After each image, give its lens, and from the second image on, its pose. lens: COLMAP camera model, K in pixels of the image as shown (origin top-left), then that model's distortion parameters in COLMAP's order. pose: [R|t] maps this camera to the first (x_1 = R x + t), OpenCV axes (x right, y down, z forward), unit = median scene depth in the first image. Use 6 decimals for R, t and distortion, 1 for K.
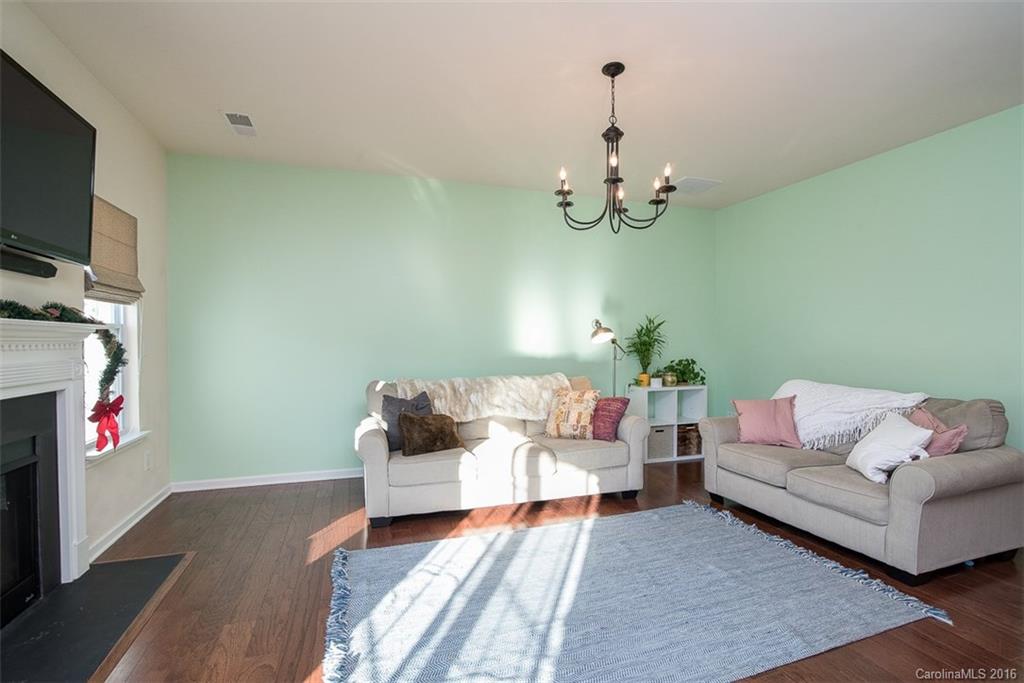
lens RADIAL K [[460.9, 0, 505.3], [0, 460.9, 344.7], [0, 0, 1]] dist [-0.018497, 0.000021]
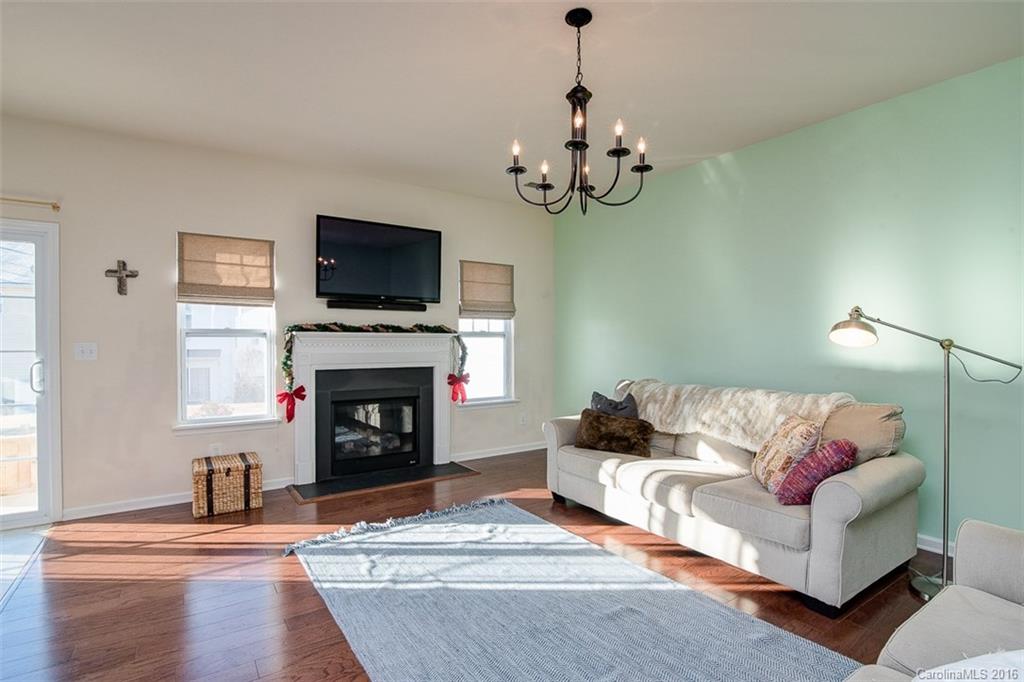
lens RADIAL K [[490.9, 0, 512.0], [0, 490.9, 341.0], [0, 0, 1]] dist [-0.026546, 0.000197]
pose [[0.277768, 0.000353, -0.960648, 1.041375], [-0.005178, 0.999986, -0.001130, -0.011248], [0.960634, 0.005288, 0.277766, 0.635415]]
